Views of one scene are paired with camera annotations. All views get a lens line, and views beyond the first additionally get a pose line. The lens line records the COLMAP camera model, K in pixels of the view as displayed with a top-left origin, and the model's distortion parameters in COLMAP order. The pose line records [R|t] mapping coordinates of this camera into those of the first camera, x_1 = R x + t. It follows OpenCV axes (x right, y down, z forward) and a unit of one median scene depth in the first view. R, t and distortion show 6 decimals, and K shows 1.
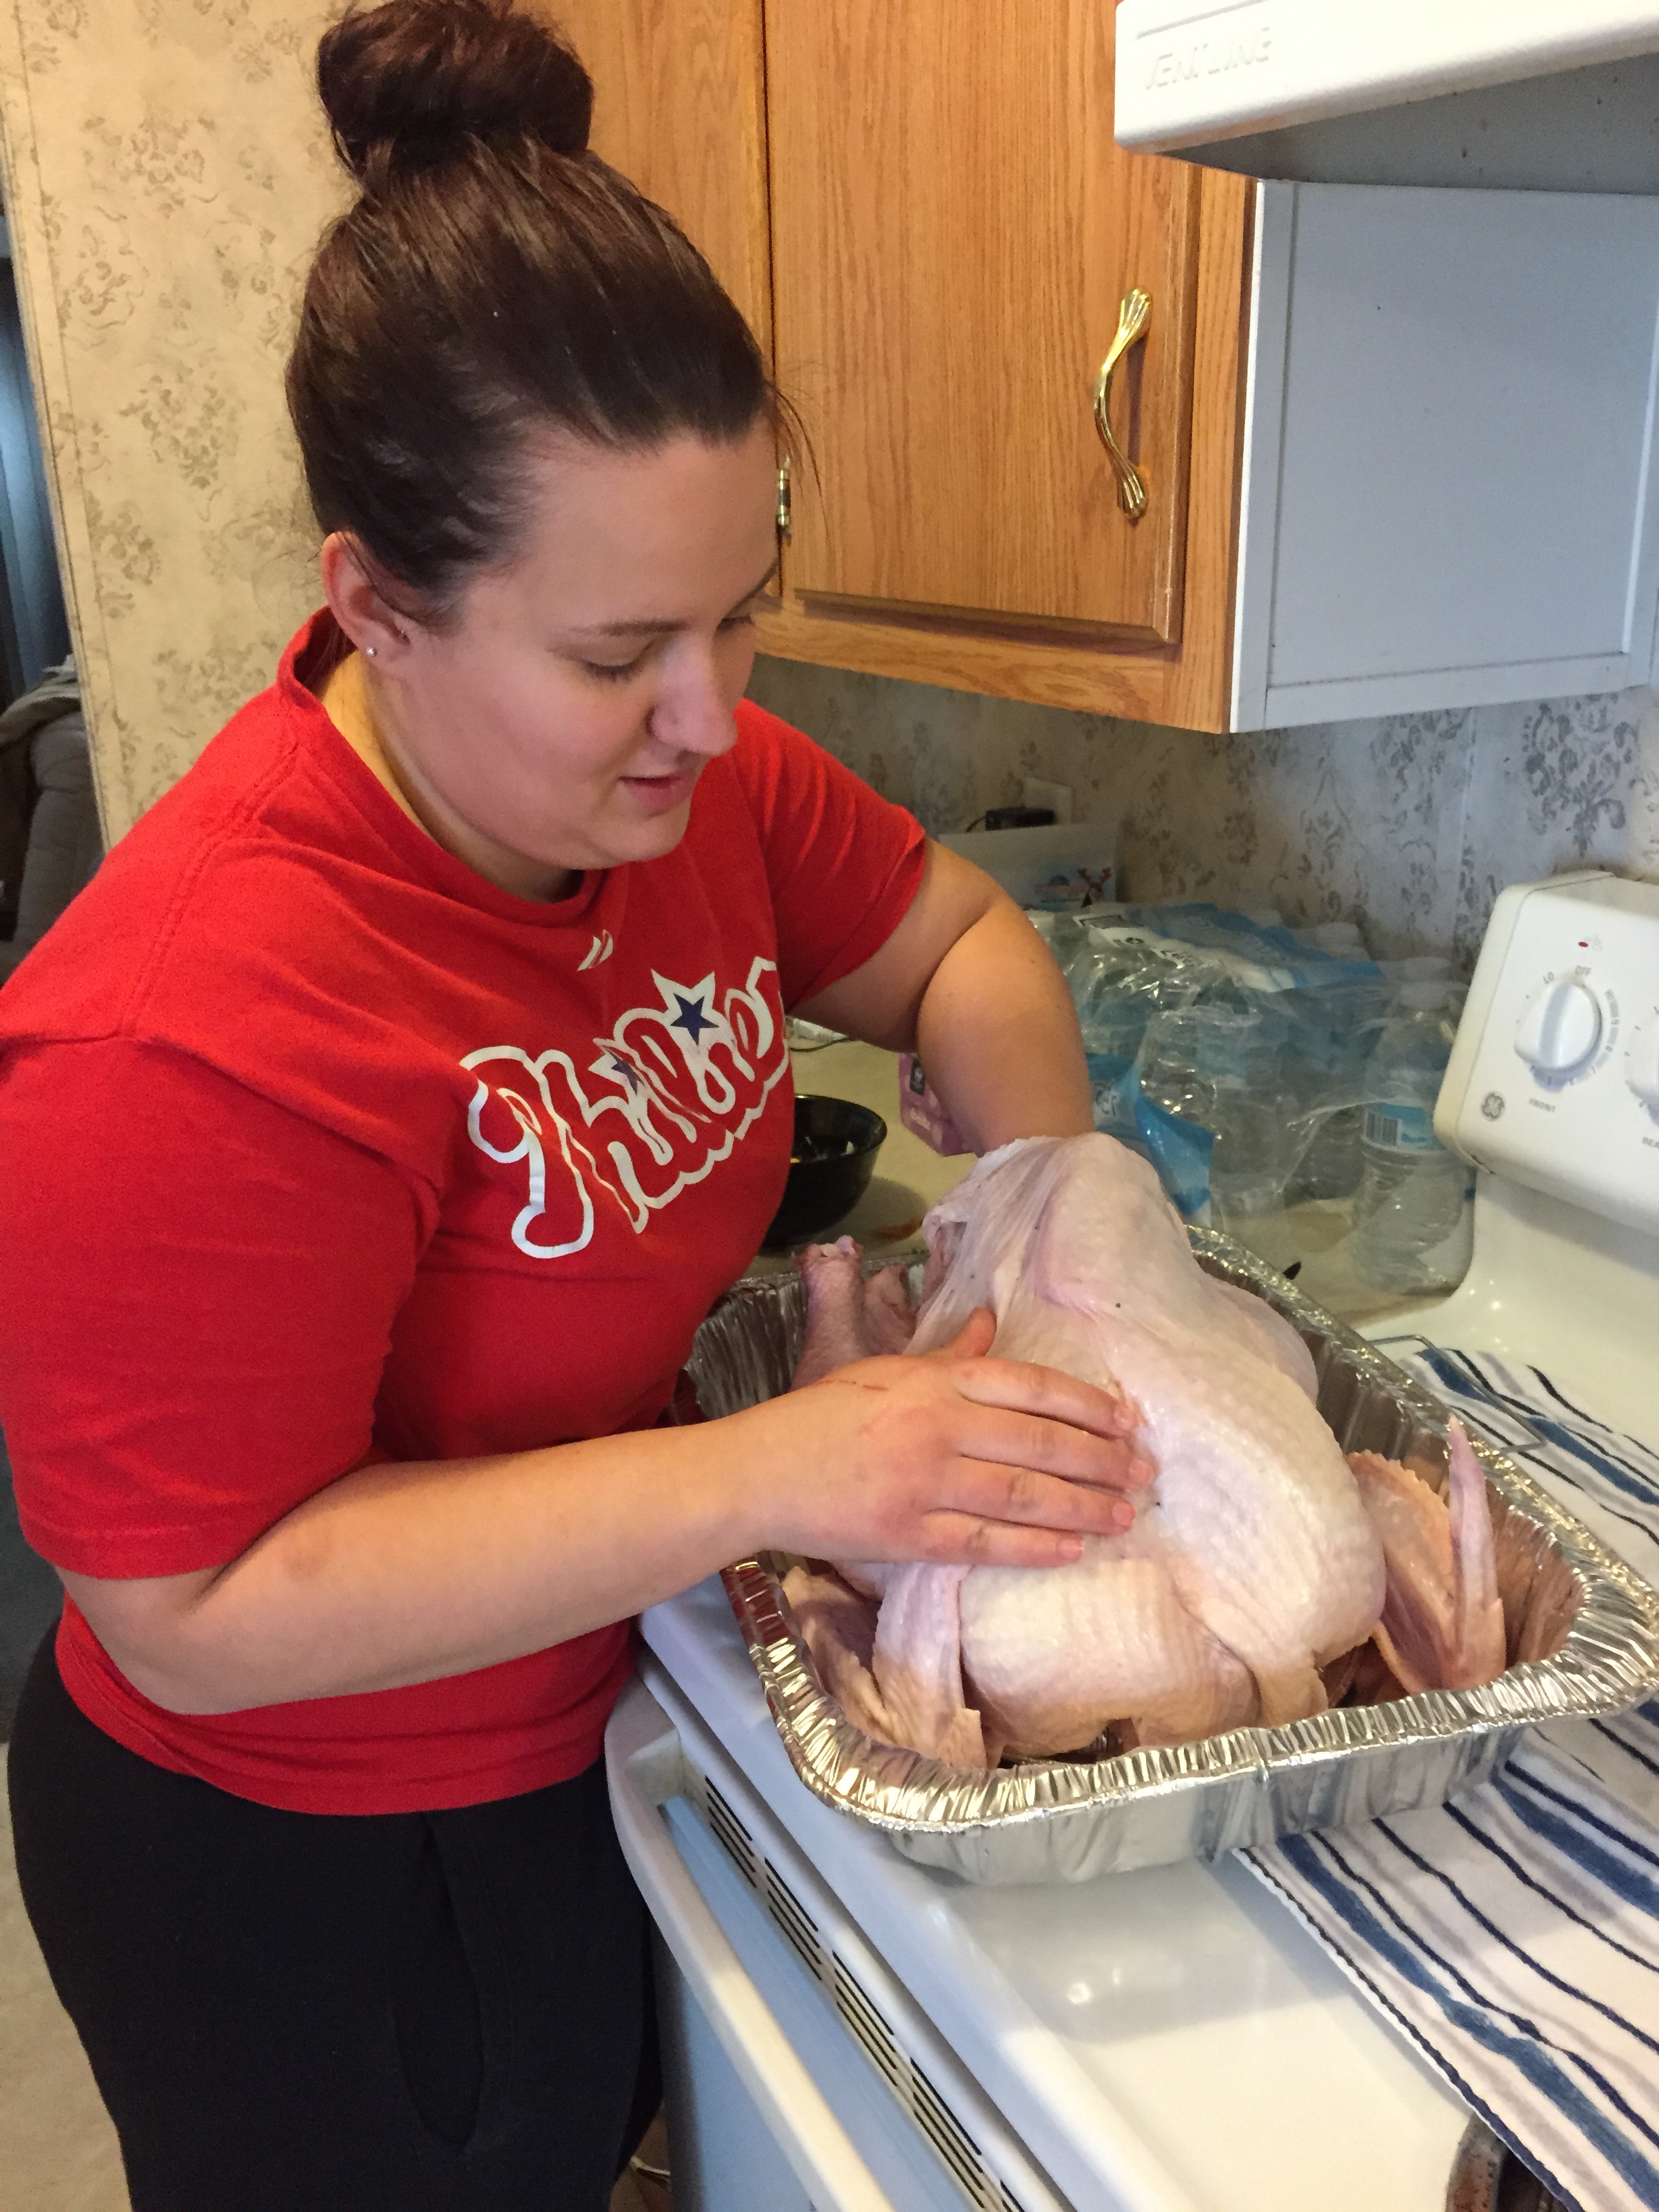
lens RADIAL K [[1858.5, 0, 830.5], [0, 1858.5, 1103.6], [0, 0, 1]] dist [0.009154, -0.064977]
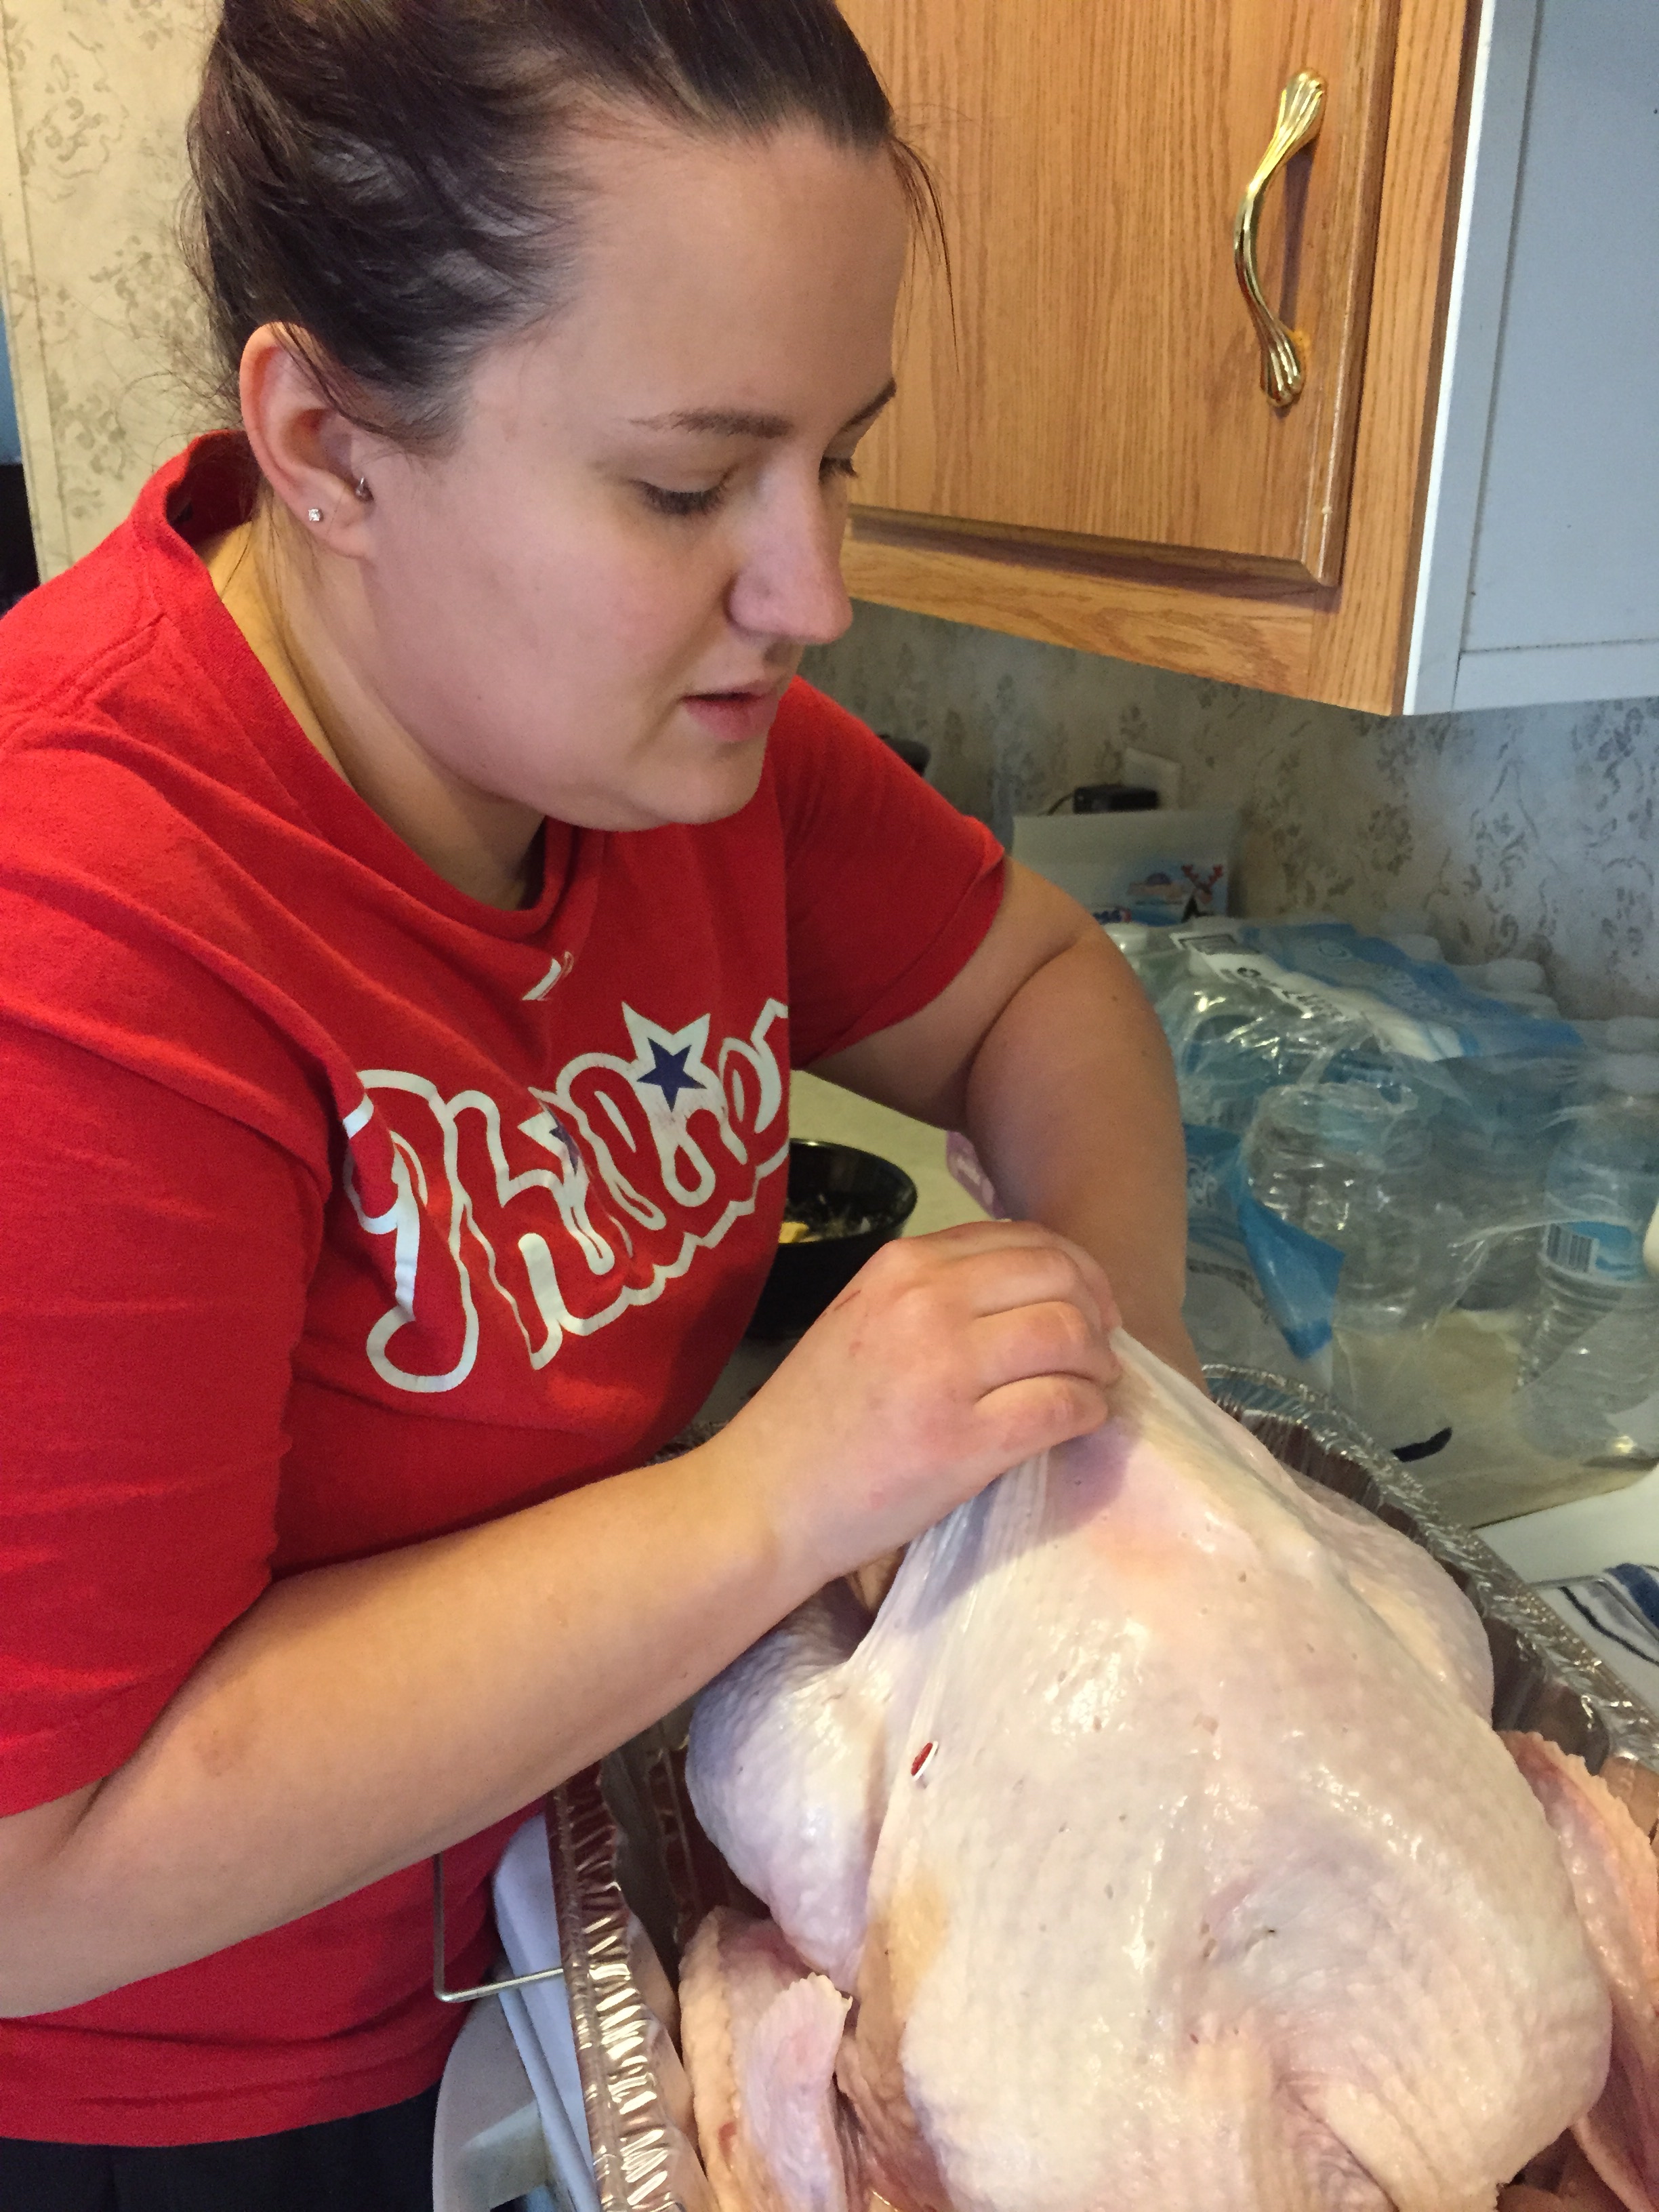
lens RADIAL K [[1883.1, 0, 821.3], [0, 1883.1, 1102.0], [0, 0, 1]] dist [0.031666, -0.086393]
pose [[0.997324, 0.050473, -0.052882, 0.032748], [-0.049090, 0.998425, 0.027150, -0.050682], [0.054169, -0.024482, 0.998232, 0.221324]]
